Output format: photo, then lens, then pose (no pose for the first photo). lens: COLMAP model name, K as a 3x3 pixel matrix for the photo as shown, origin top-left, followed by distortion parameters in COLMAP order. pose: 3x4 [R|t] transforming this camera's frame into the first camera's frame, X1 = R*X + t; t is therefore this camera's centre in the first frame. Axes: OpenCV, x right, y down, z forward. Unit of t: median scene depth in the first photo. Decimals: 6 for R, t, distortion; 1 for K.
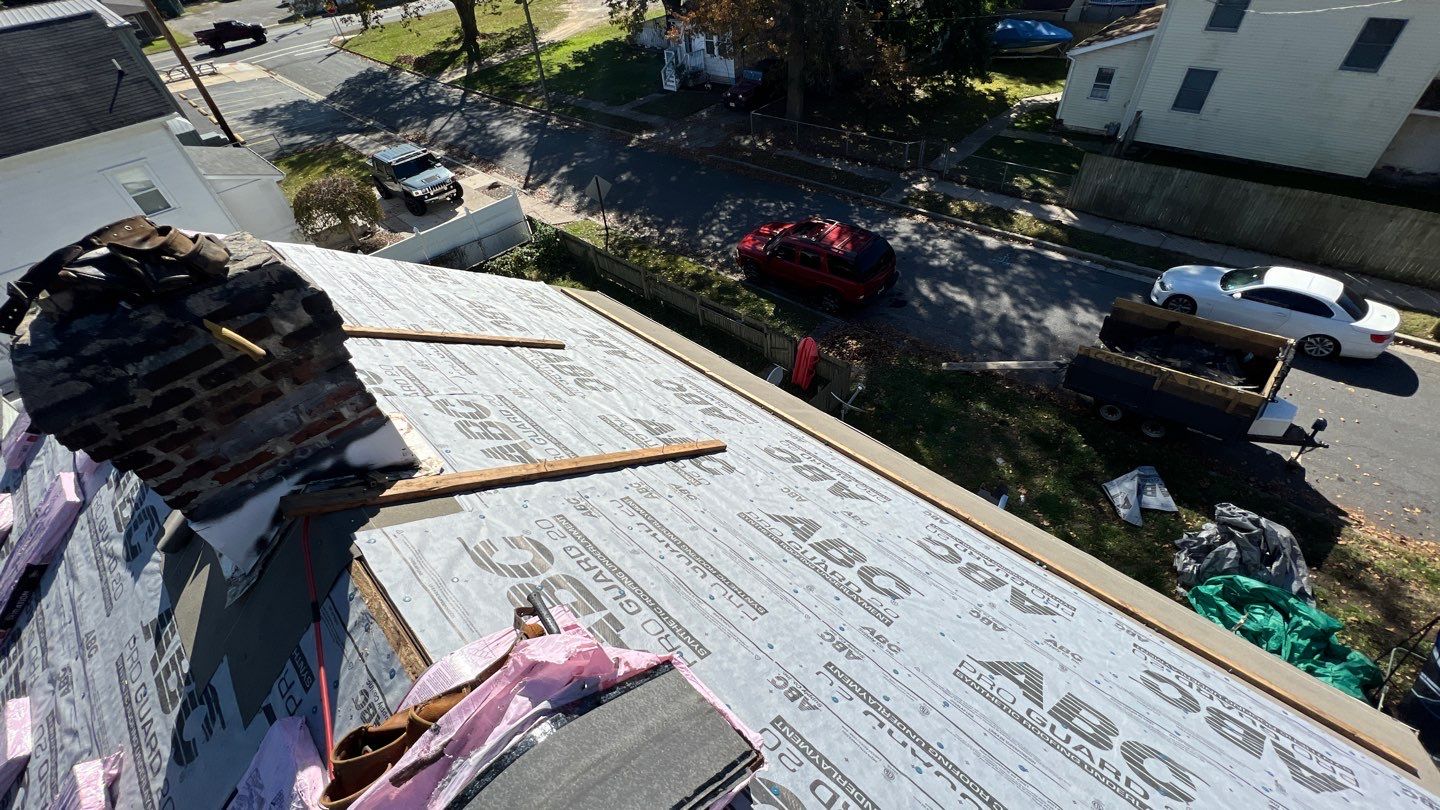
lens RADIAL K [[577.4, 0, 716.9], [0, 577.4, 402.1], [0, 0, 1]] dist [-0.000237, 0.000214]
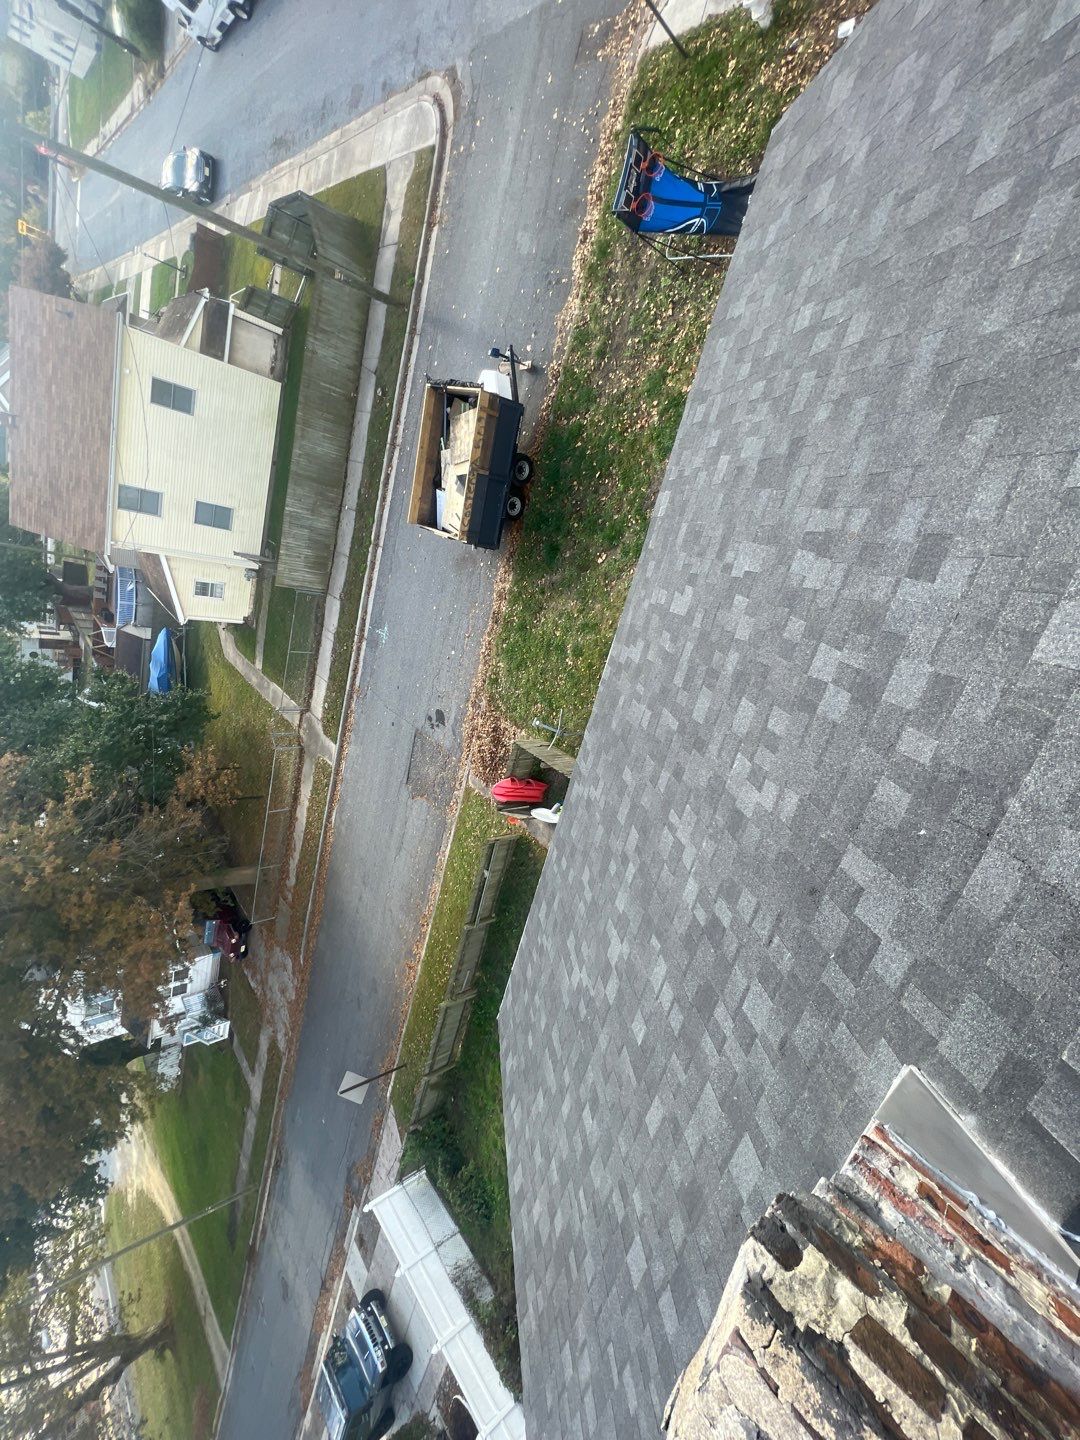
lens RADIAL K [[602.8, 0, 540.4], [0, 602.8, 725.4], [0, 0, 1]] dist [-0.003371, 0.001004]
pose [[-0.195436, -0.932807, 0.302780, -0.088157], [0.980108, -0.196647, 0.026800, -0.072129], [0.034542, 0.301995, 0.952684, 0.075407]]
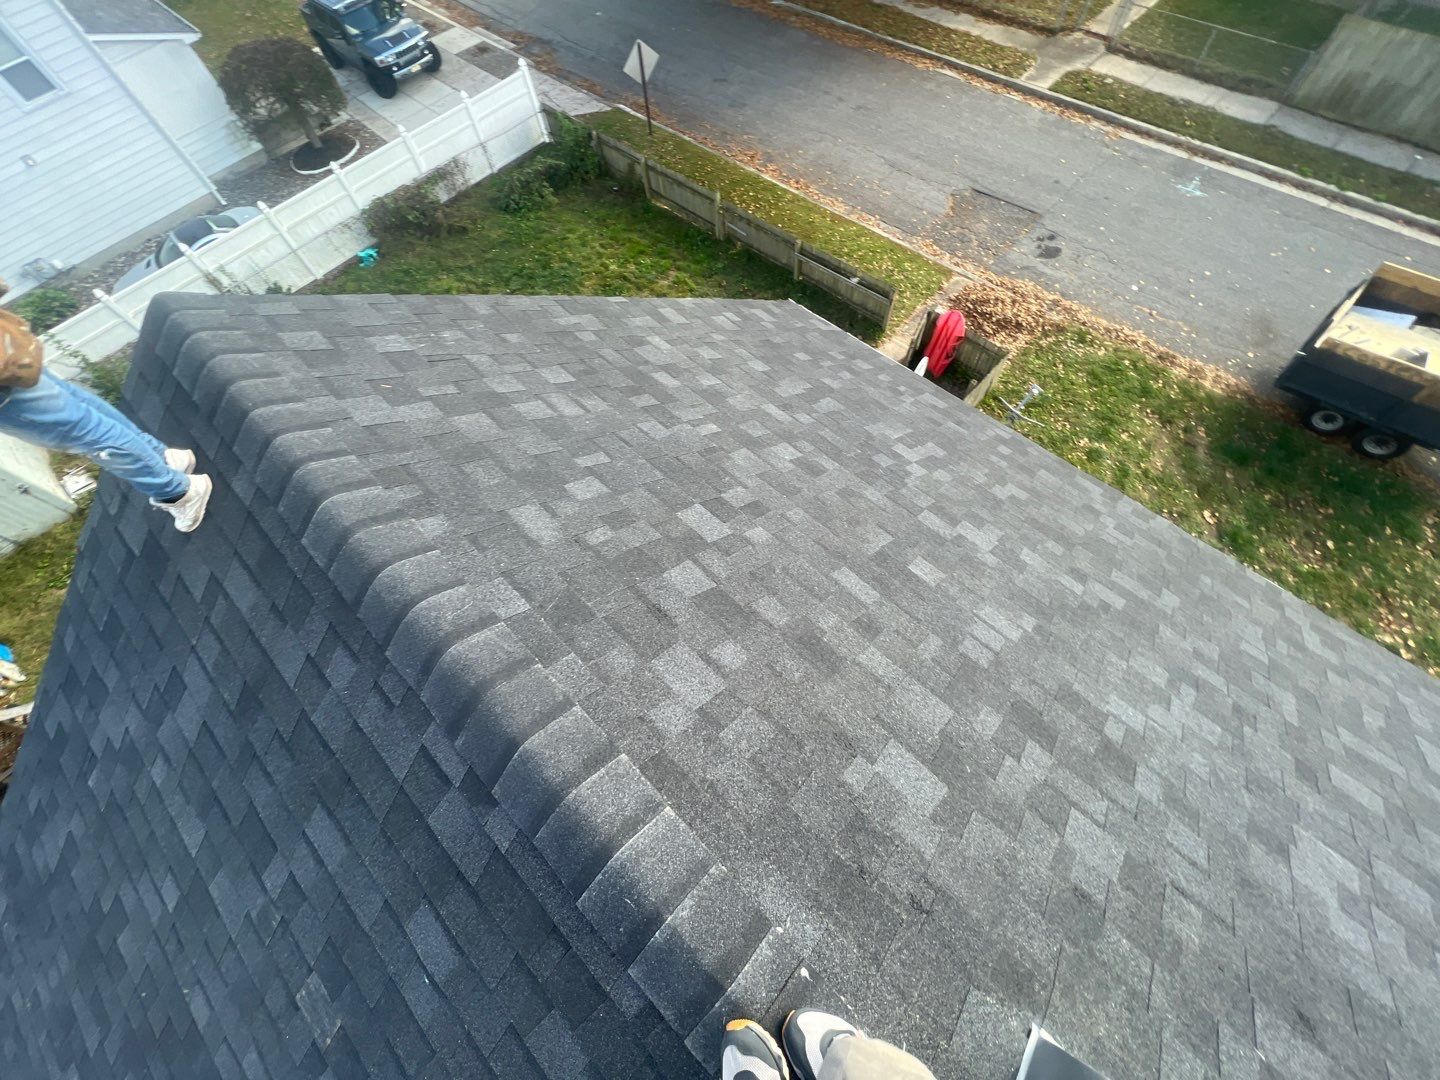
lens RADIAL K [[620.1, 0, 710.5], [0, 620.1, 535.8], [0, 0, 1]] dist [-0.001451, 0.000395]
pose [[0.999917, 0.012855, 0.000854, -0.286243], [-0.012448, 0.946986, 0.321035, -0.155166], [0.003319, -0.321019, 0.947067, 0.205713]]
